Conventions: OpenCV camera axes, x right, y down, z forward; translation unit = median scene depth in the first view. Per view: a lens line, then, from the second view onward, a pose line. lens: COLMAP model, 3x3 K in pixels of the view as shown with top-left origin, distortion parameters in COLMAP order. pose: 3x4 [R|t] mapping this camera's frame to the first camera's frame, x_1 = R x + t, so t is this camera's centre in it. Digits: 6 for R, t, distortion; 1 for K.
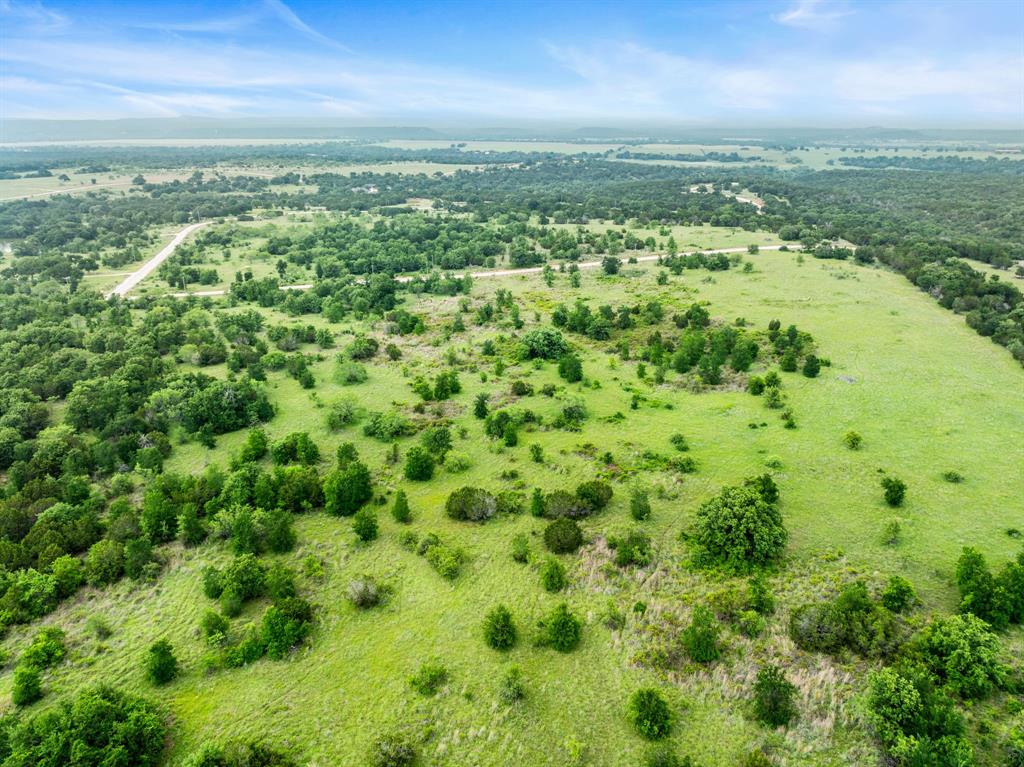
lens RADIAL K [[718.4, 0, 511.7], [0, 718.4, 380.1], [0, 0, 1]] dist [-0.045442, 0.014187]
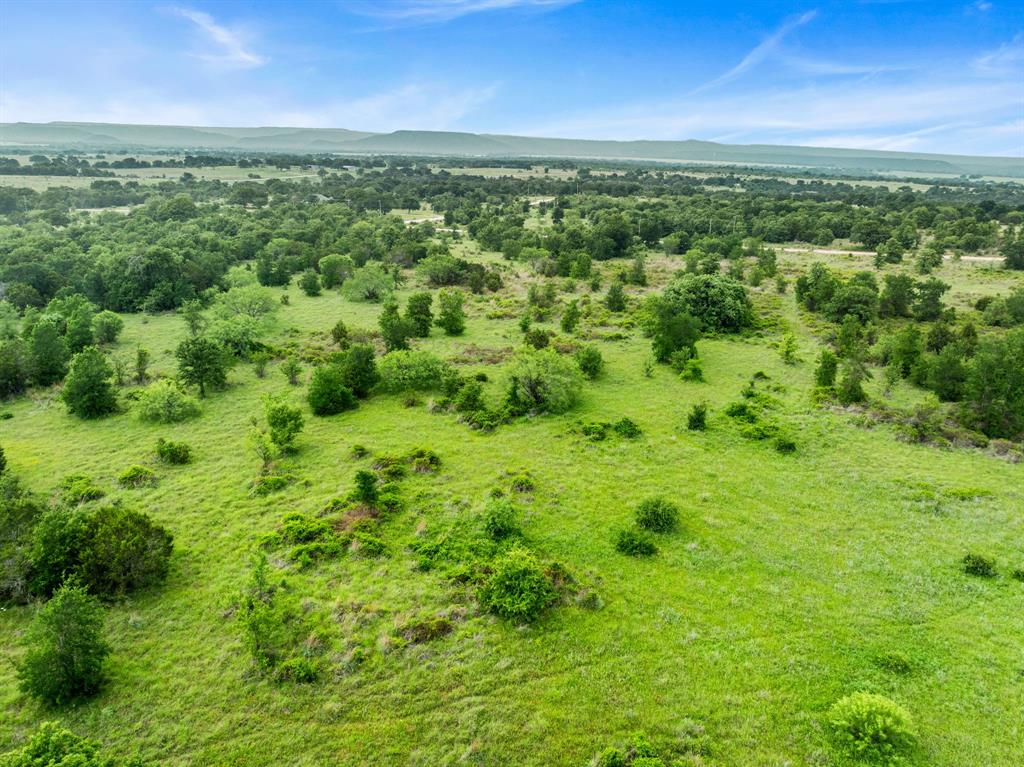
lens RADIAL K [[718.4, 0, 517.7], [0, 718.4, 386.8], [0, 0, 1]] dist [-0.045442, 0.014187]
pose [[0.795373, 0.212242, -0.567745, 0.245505], [-0.231311, 0.972084, 0.039347, 0.019816], [0.560247, 0.100030, 0.822263, 0.488052]]
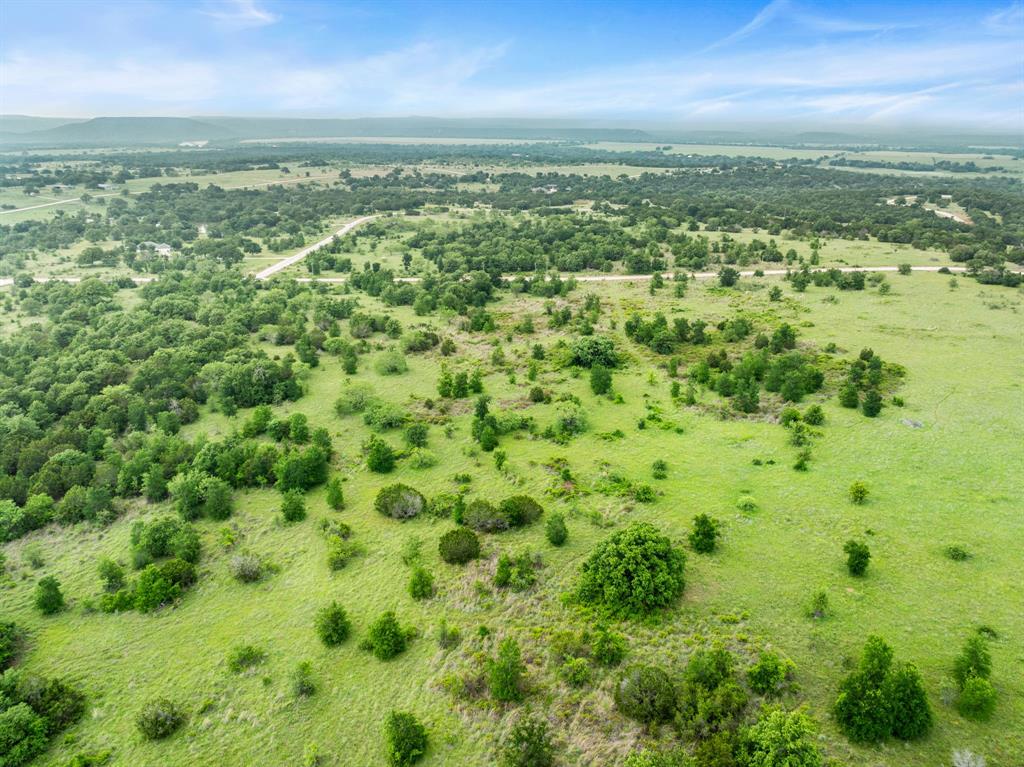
lens RADIAL K [[718.4, 0, 513.7], [0, 718.4, 382.2], [0, 0, 1]] dist [-0.045442, 0.014187]
pose [[0.959121, 0.098086, -0.265453, 0.199781], [-0.098072, 0.995090, 0.013340, -0.012558], [0.265458, 0.013239, 0.964031, 0.041840]]
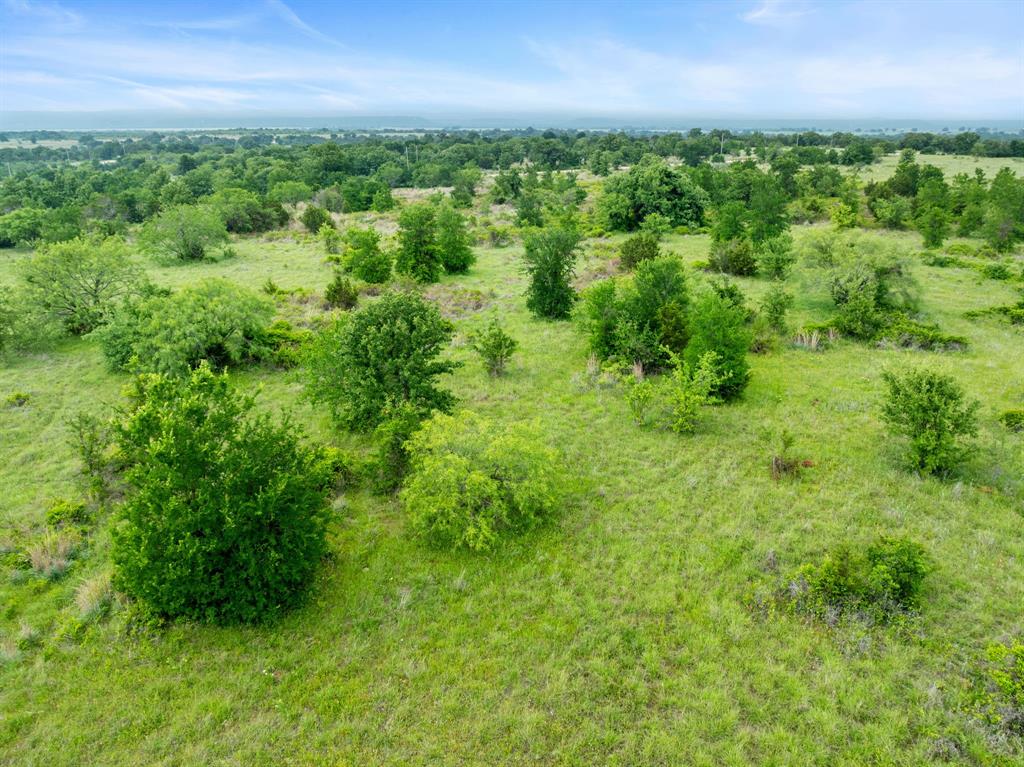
lens RADIAL K [[718.4, 0, 512.8], [0, 718.4, 381.9], [0, 0, 1]] dist [-0.045442, 0.014187]
pose [[0.999956, -0.000417, 0.009341, -0.046569], [0.000396, 0.999998, 0.002198, 0.059633], [-0.009342, -0.002194, 0.999954, 0.550191]]
